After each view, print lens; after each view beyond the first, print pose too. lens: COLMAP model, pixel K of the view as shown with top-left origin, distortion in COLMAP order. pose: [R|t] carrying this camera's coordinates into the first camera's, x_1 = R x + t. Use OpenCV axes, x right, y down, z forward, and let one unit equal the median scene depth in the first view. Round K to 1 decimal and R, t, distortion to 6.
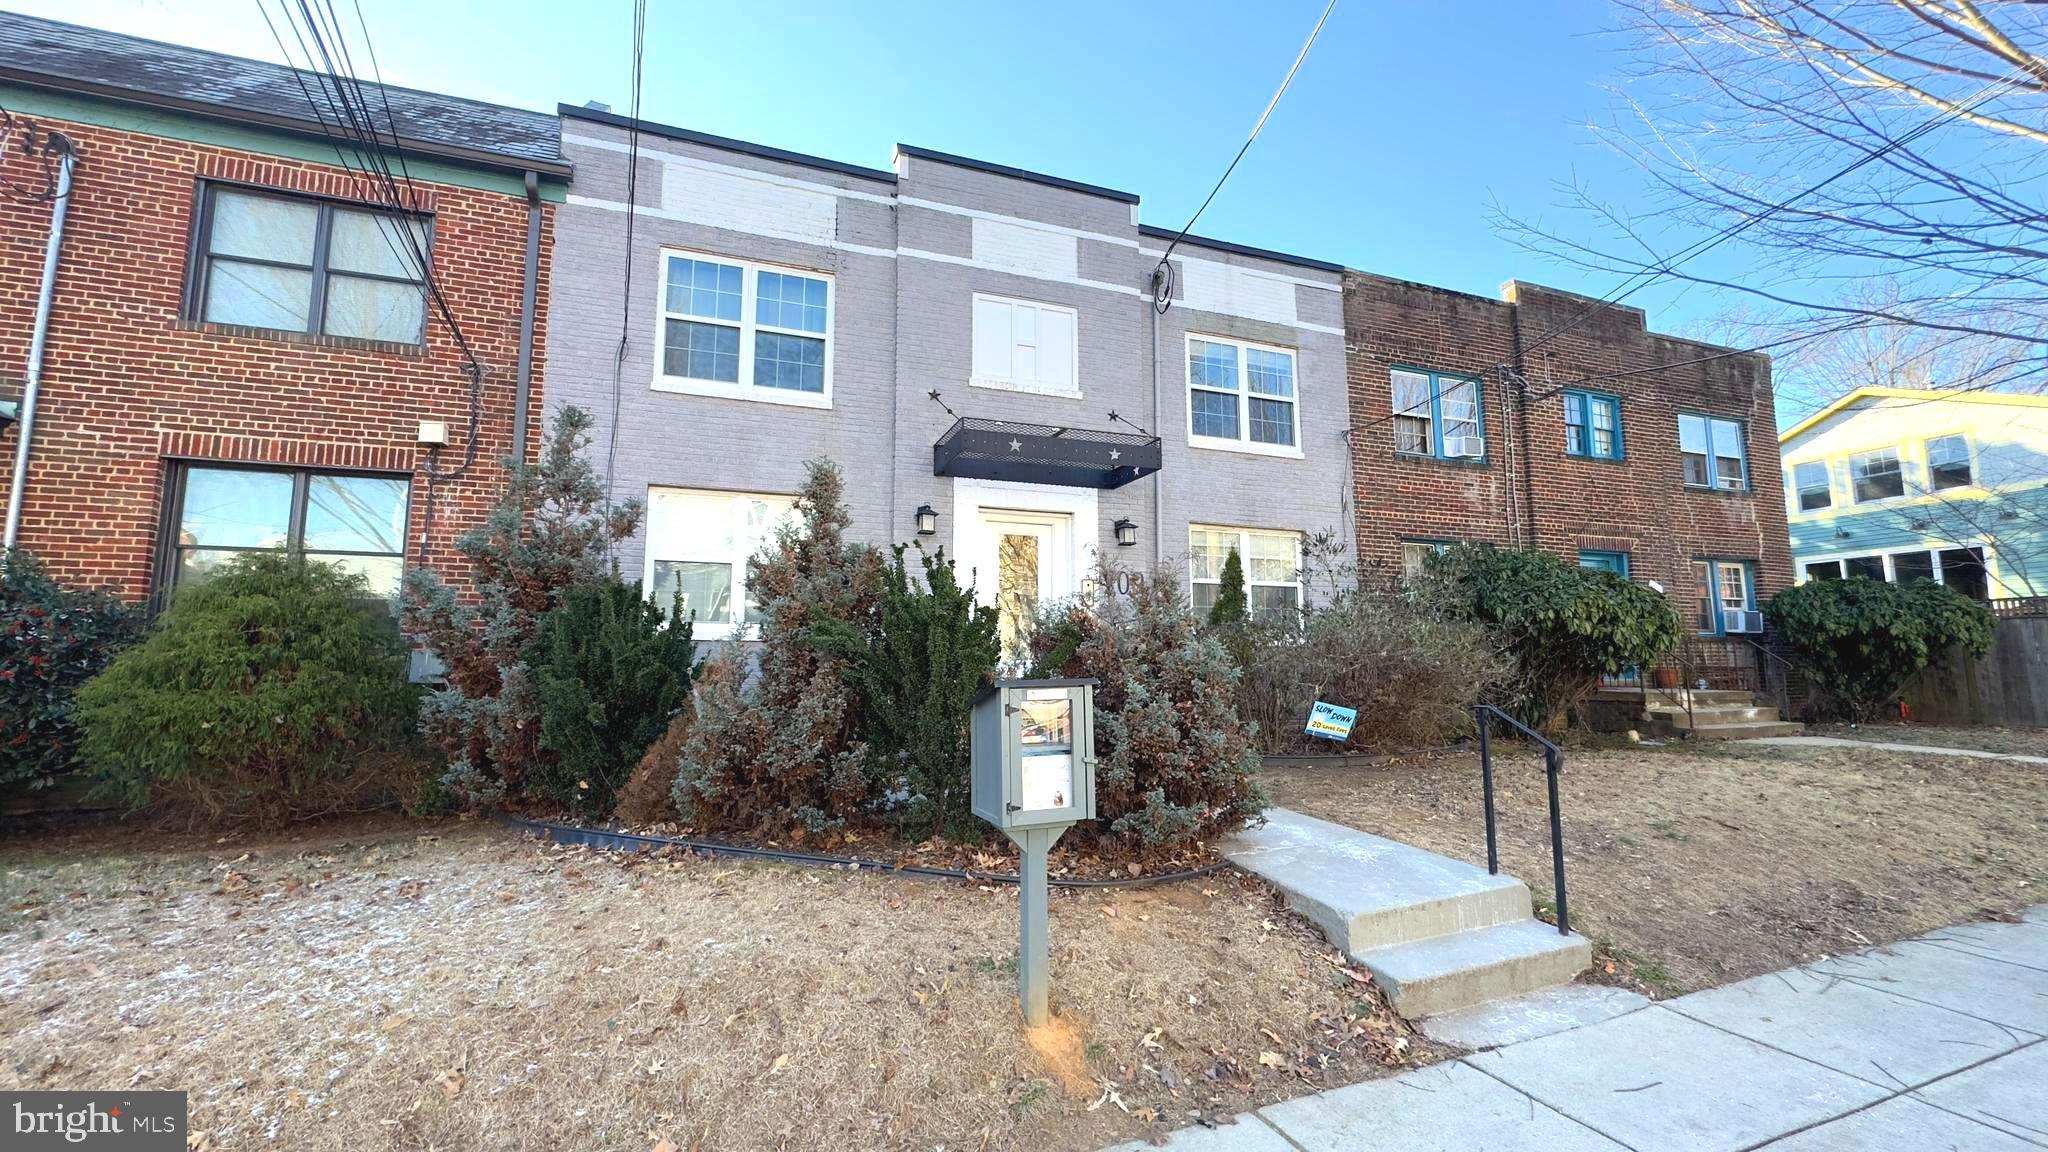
lens RADIAL K [[808.6, 0, 1022.2], [0, 808.6, 572.3], [0, 0, 1]] dist [-0.002955, 0.000136]
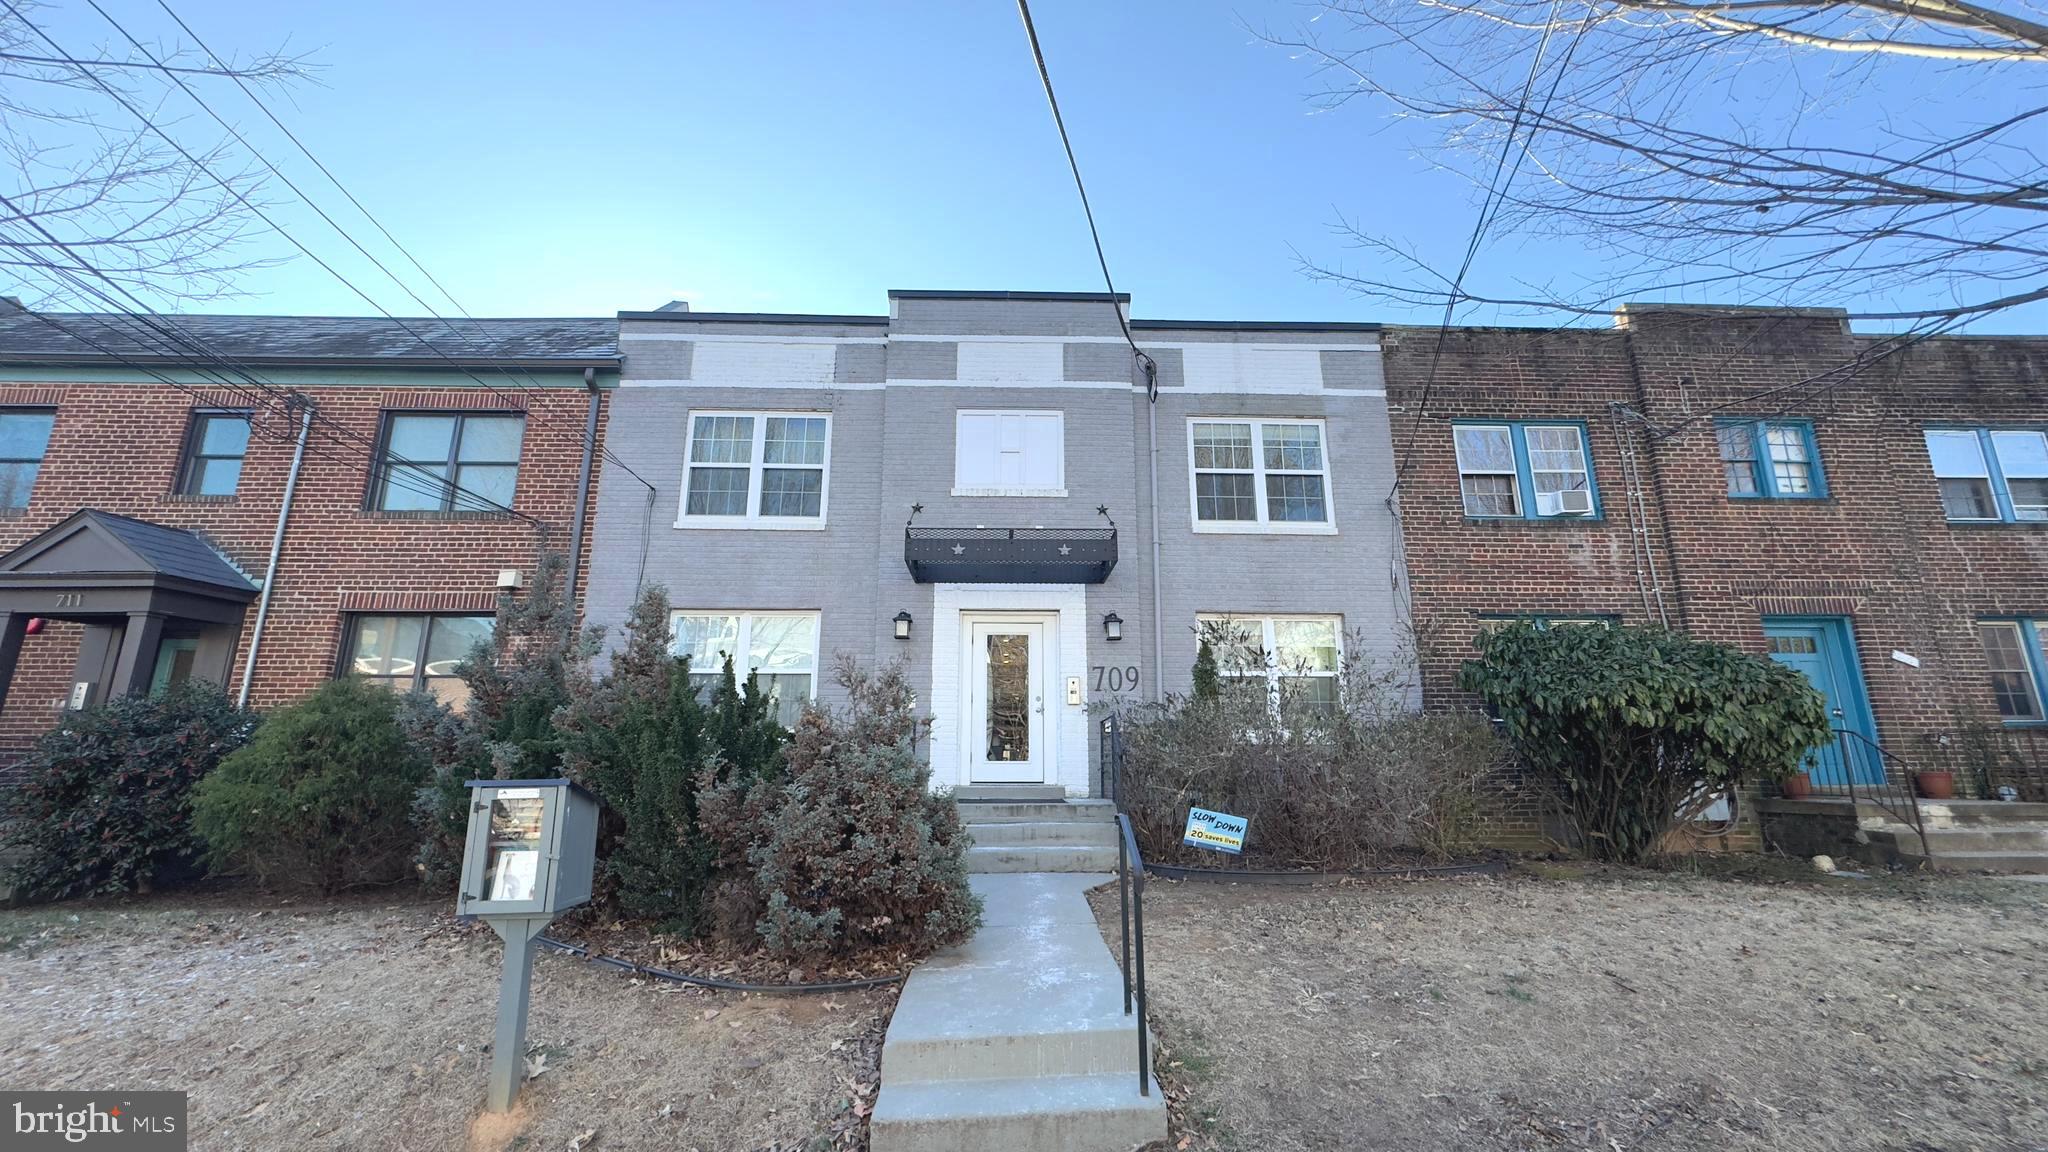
lens RADIAL K [[808.6, 0, 1022.3], [0, 808.6, 572.2], [0, 0, 1]] dist [-0.002955, 0.000136]
pose [[0.949391, -0.072778, -0.305549, 0.336687], [0.035361, 0.991367, -0.126260, 0.004579], [0.312100, 0.109066, 0.943768, 0.042524]]
